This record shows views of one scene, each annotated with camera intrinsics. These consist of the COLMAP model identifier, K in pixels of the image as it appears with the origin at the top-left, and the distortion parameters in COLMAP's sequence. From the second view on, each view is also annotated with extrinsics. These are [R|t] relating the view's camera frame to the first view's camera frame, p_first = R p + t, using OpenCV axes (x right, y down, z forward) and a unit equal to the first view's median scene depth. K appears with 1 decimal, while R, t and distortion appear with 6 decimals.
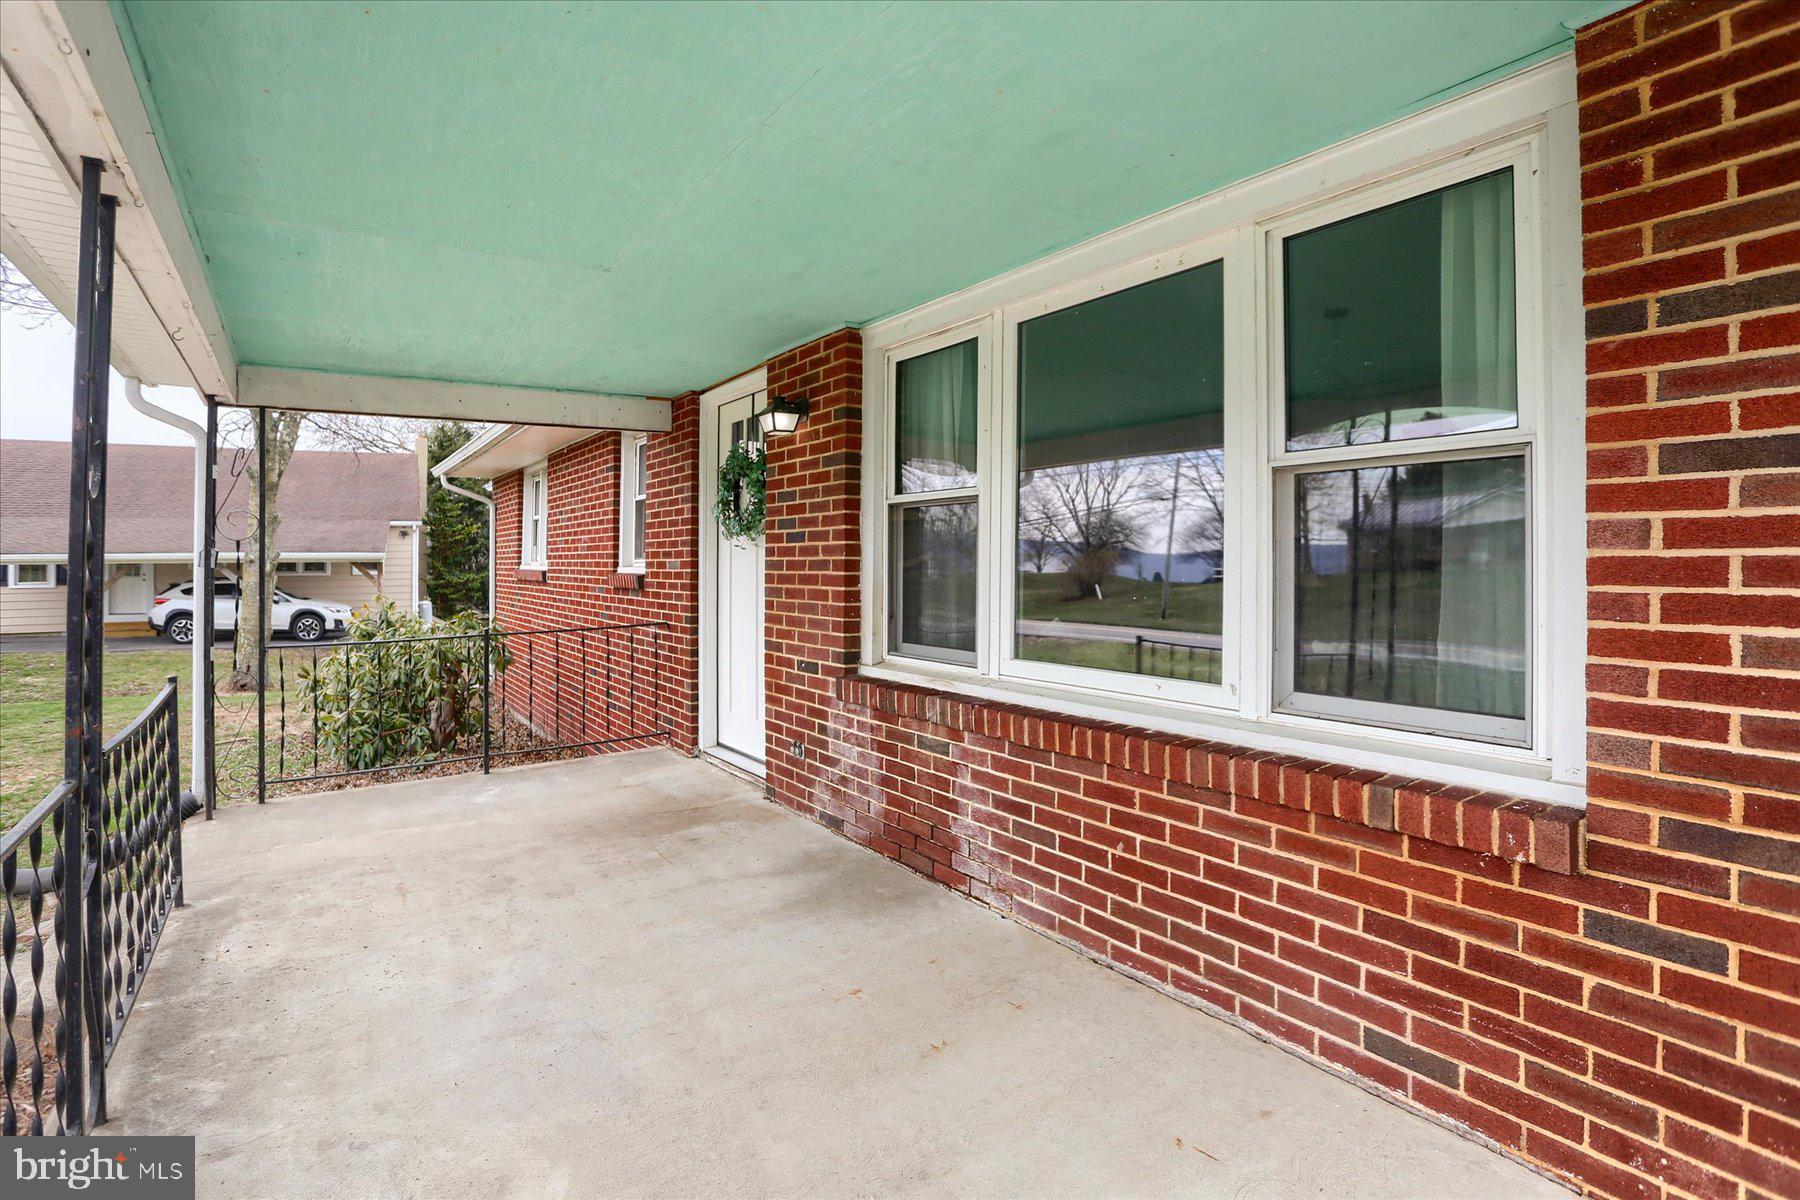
lens RADIAL K [[919.3, 0, 853.4], [0, 919.3, 562.3], [0, 0, 1]] dist [-0.054896, 0.022174]
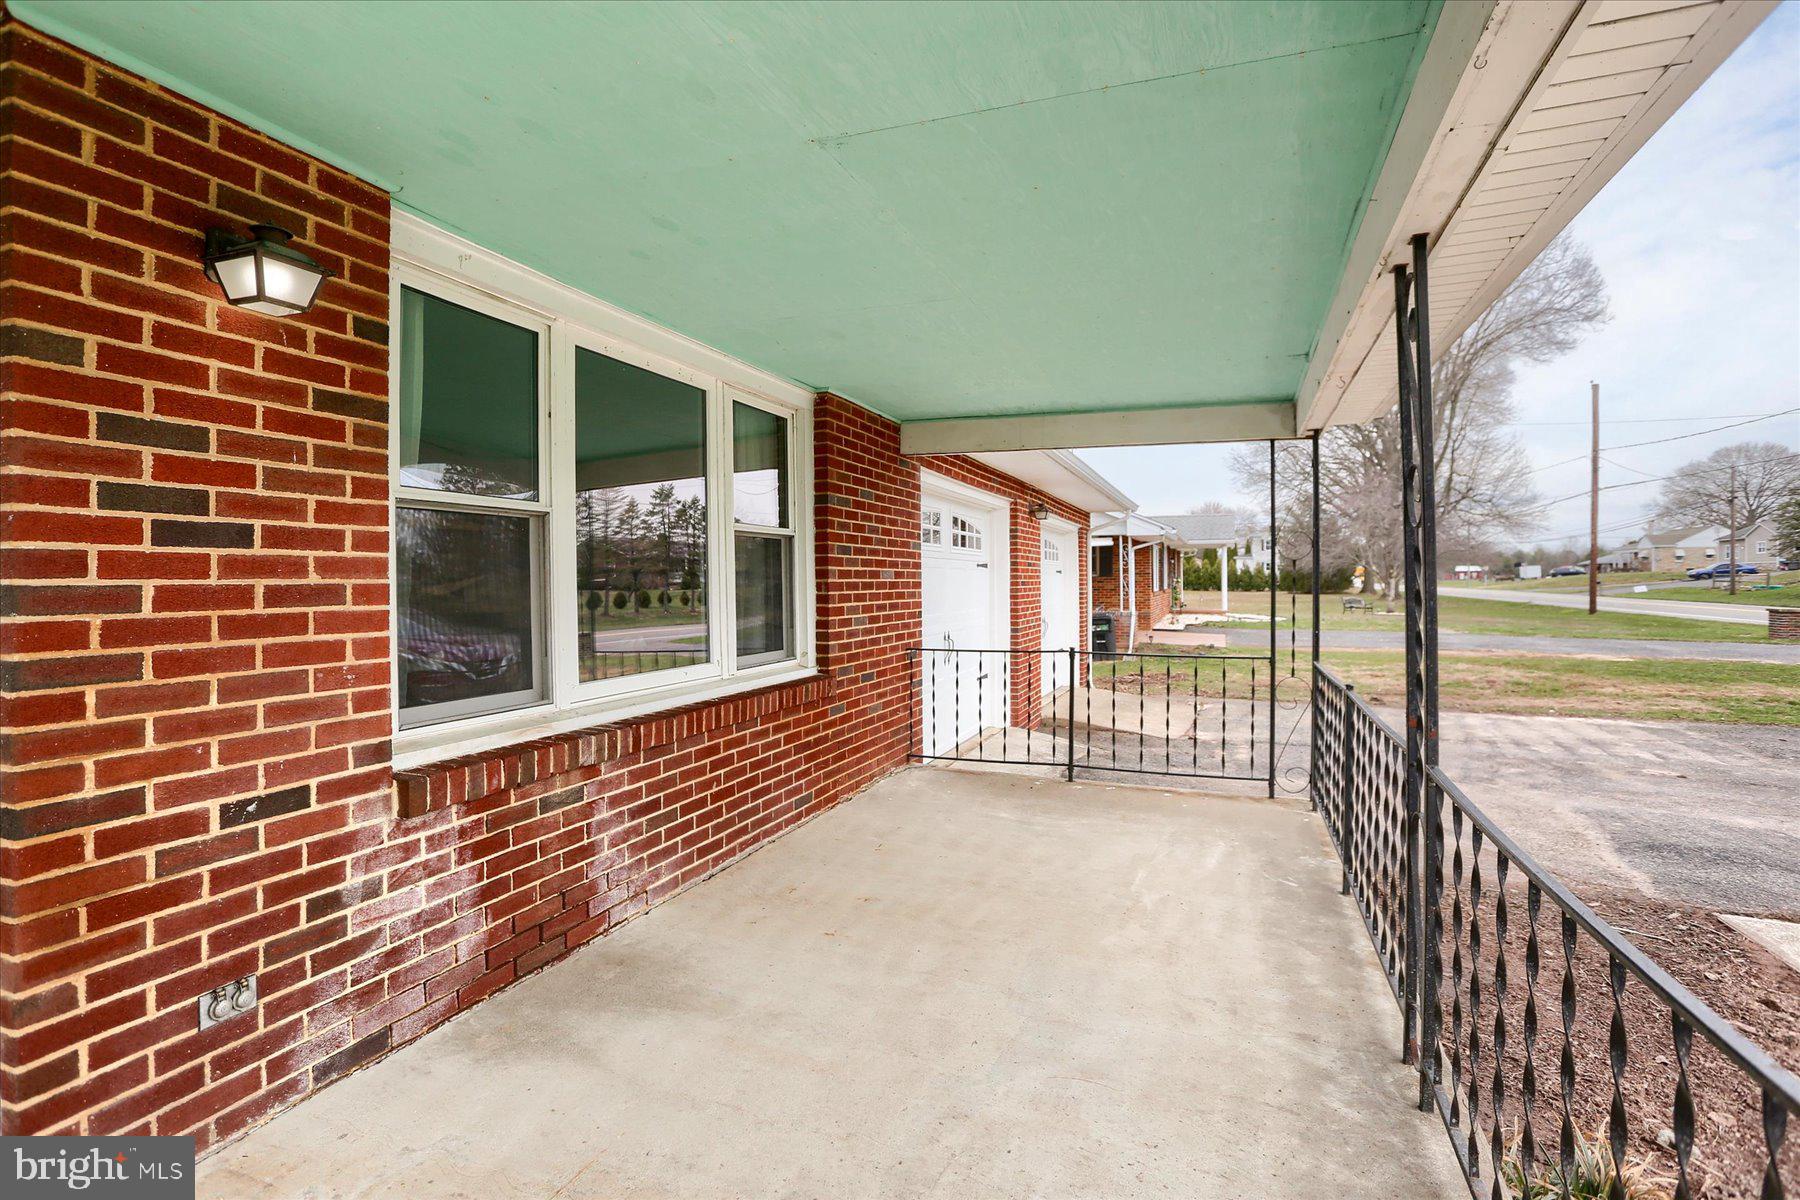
lens RADIAL K [[919.3, 0, 900.9], [0, 919.3, 600.2], [0, 0, 1]] dist [-0.054896, 0.022174]
pose [[-0.618492, -0.010391, 0.785722, -0.869565], [0.007471, 0.999790, 0.019102, -0.001041], [-0.785755, 0.017685, -0.618284, 1.427526]]
